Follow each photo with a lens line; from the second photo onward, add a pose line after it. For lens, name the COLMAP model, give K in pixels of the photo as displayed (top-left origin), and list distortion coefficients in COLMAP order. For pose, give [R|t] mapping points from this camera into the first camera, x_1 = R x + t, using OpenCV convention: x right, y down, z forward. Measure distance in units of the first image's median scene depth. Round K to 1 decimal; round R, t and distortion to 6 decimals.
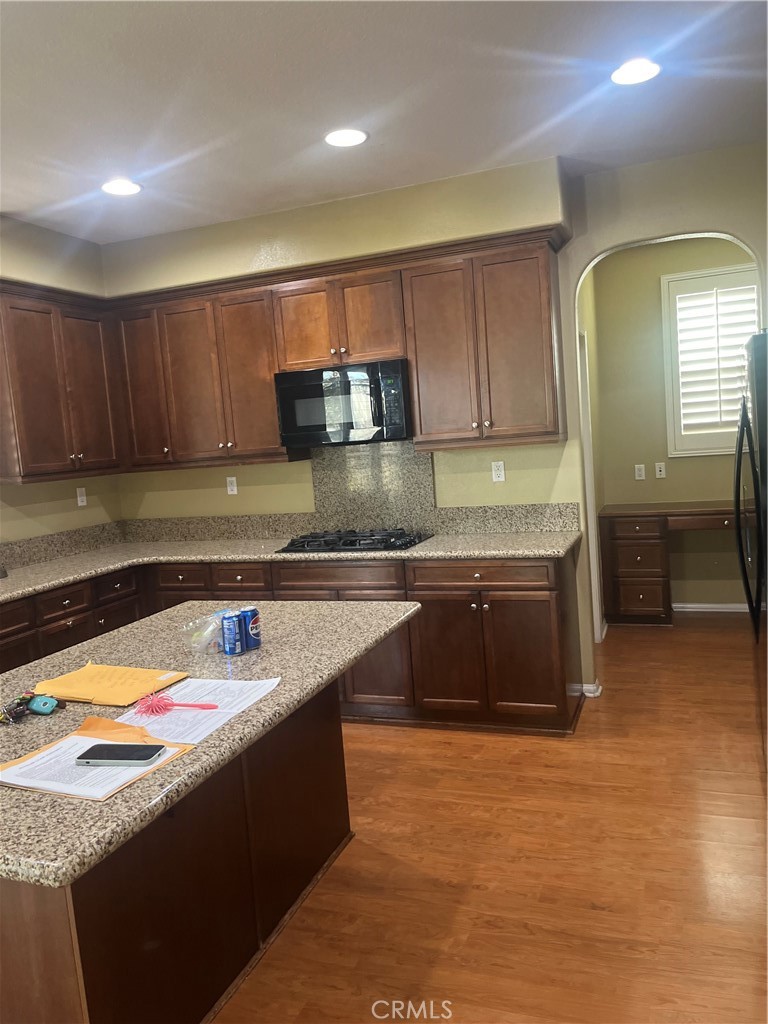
lens RADIAL K [[783.0, 0, 394.4], [0, 783.0, 510.9], [0, 0, 1]] dist [0.069021, -0.101415]
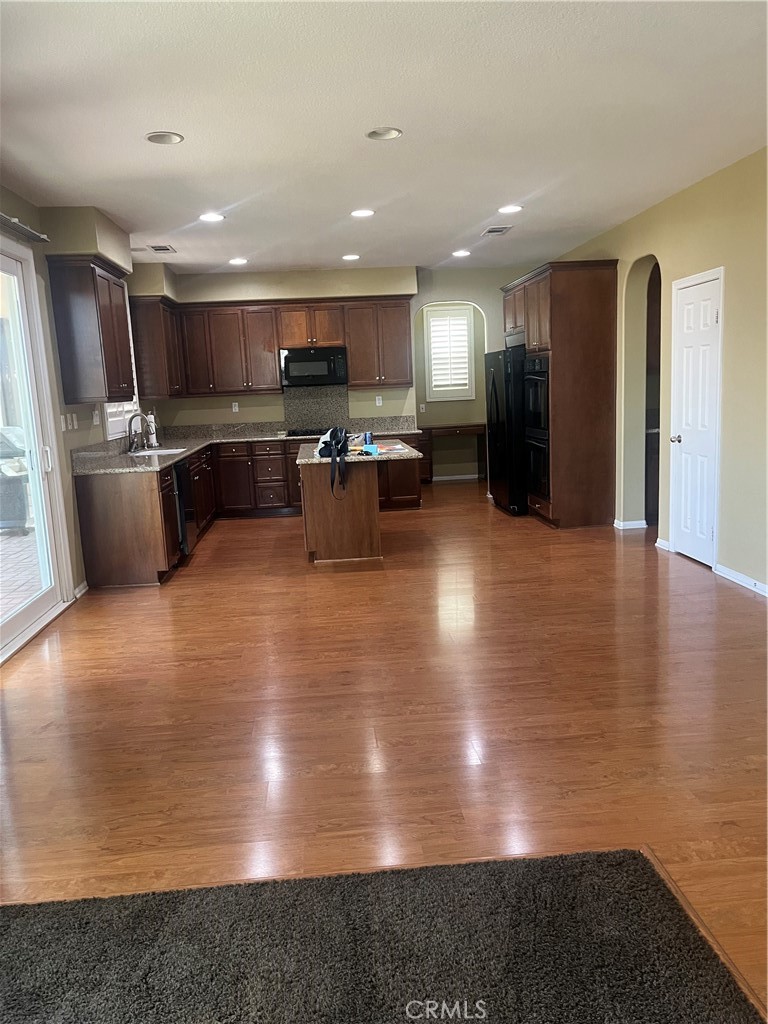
lens RADIAL K [[783.0, 0, 394.4], [0, 783.0, 510.9], [0, 0, 1]] dist [0.069021, -0.101415]
pose [[0.899604, -0.034676, 0.435327, -0.789366], [0.019869, 0.999060, 0.038521, 0.172014], [-0.436254, -0.026004, 0.899448, -0.976101]]
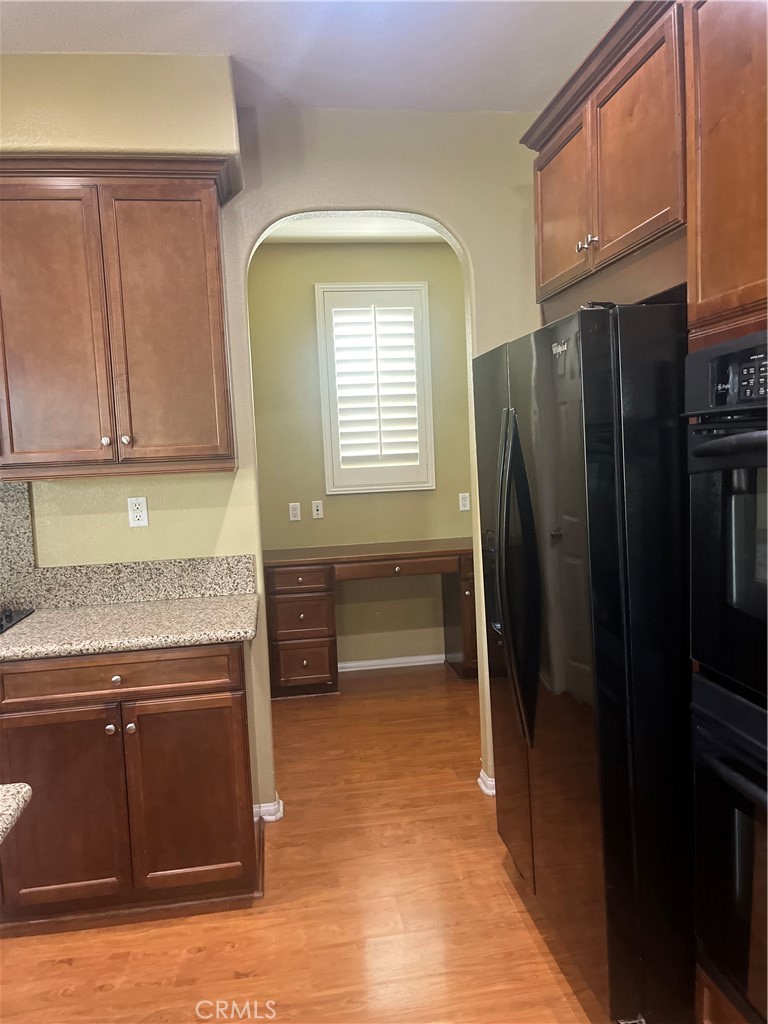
lens RADIAL K [[783.0, 0, 394.4], [0, 783.0, 510.9], [0, 0, 1]] dist [0.069021, -0.101415]
pose [[0.873634, -0.001676, 0.486581, -0.006189], [0.024616, 0.998866, -0.040755, -0.017944], [-0.485961, 0.047583, 0.872684, 0.297951]]
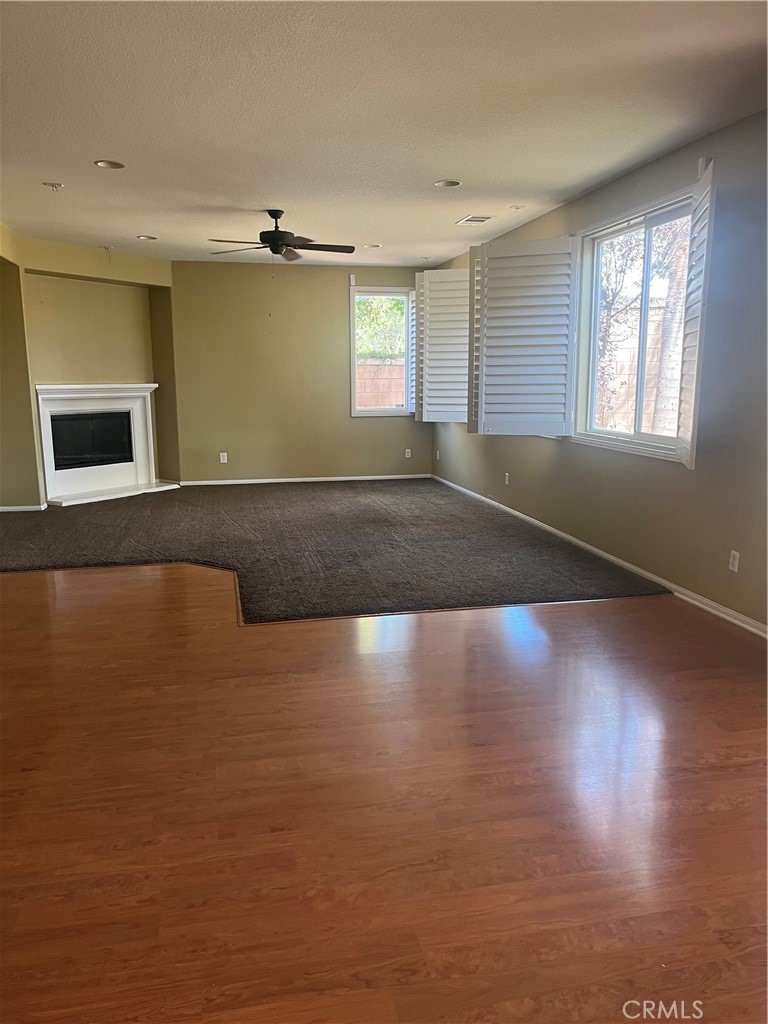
lens RADIAL K [[783.0, 0, 394.4], [0, 783.0, 510.9], [0, 0, 1]] dist [0.069021, -0.101415]
pose [[-0.836015, 0.170400, -0.521576, 0.304590], [0.012266, 0.956124, 0.292707, -0.099141], [0.548569, 0.238310, -0.801424, 0.985150]]
